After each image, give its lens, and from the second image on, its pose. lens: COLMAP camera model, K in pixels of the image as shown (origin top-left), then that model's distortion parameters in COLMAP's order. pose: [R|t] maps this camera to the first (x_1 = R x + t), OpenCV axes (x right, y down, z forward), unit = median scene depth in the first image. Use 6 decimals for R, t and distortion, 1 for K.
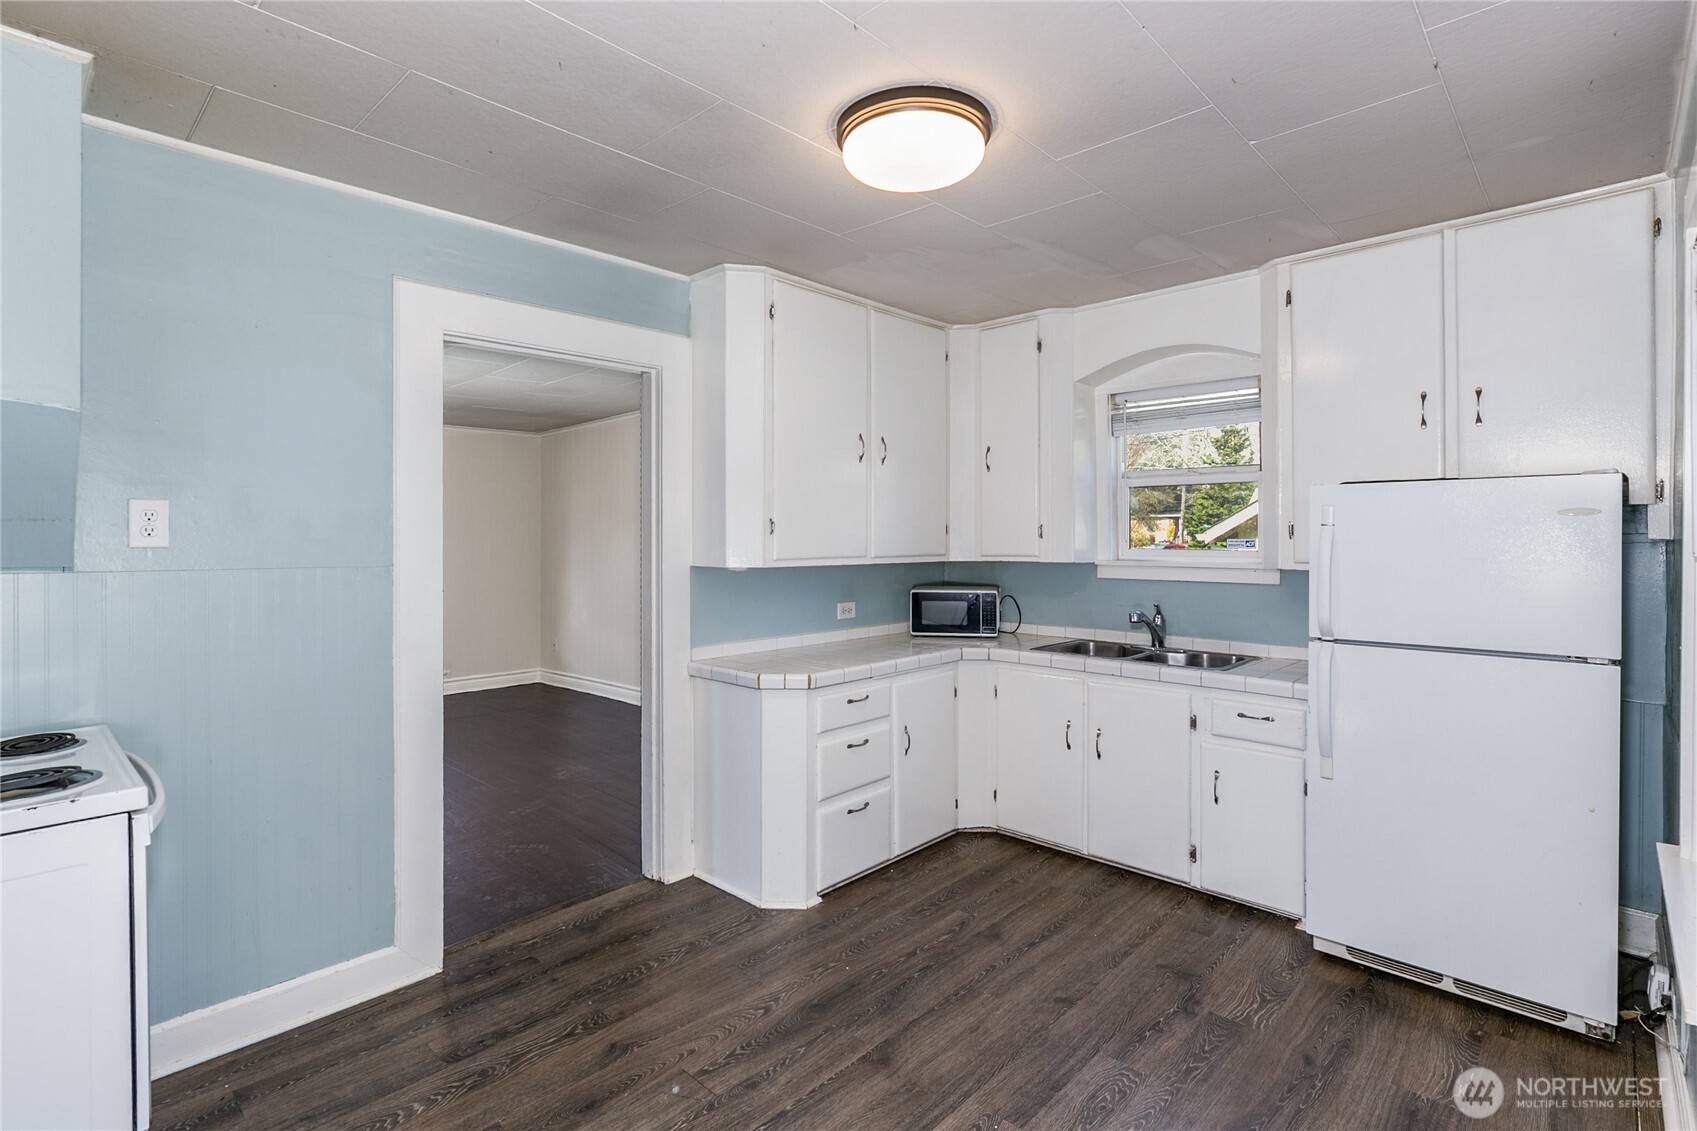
lens RADIAL K [[791.1, 0, 857.4], [0, 791.1, 553.7], [0, 0, 1]] dist [-0.000144, -0.000250]
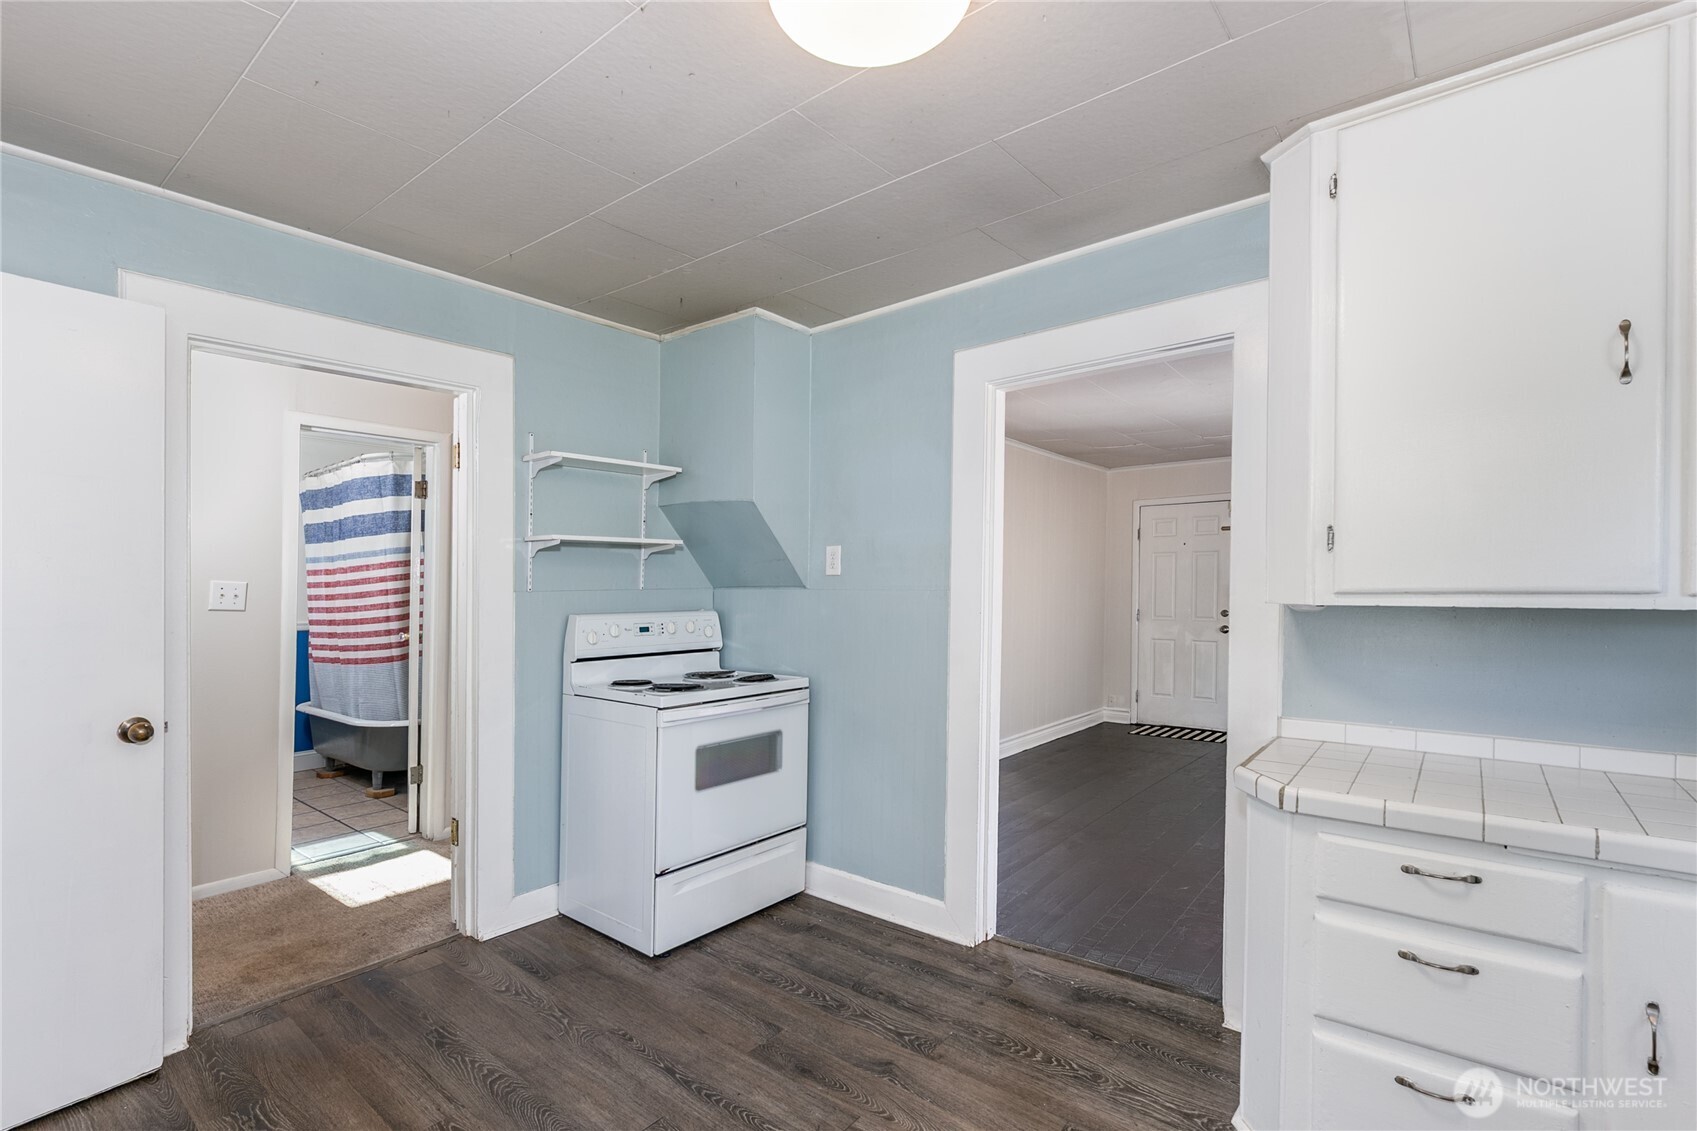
lens RADIAL K [[791.1, 0, 854.7], [0, 791.1, 575.3], [0, 0, 1]] dist [-0.000144, -0.000250]
pose [[0.075751, -0.001427, -0.997126, 0.619047], [-0.009562, 0.999952, -0.002157, -0.002034], [0.997081, 0.009698, 0.075734, 0.770565]]
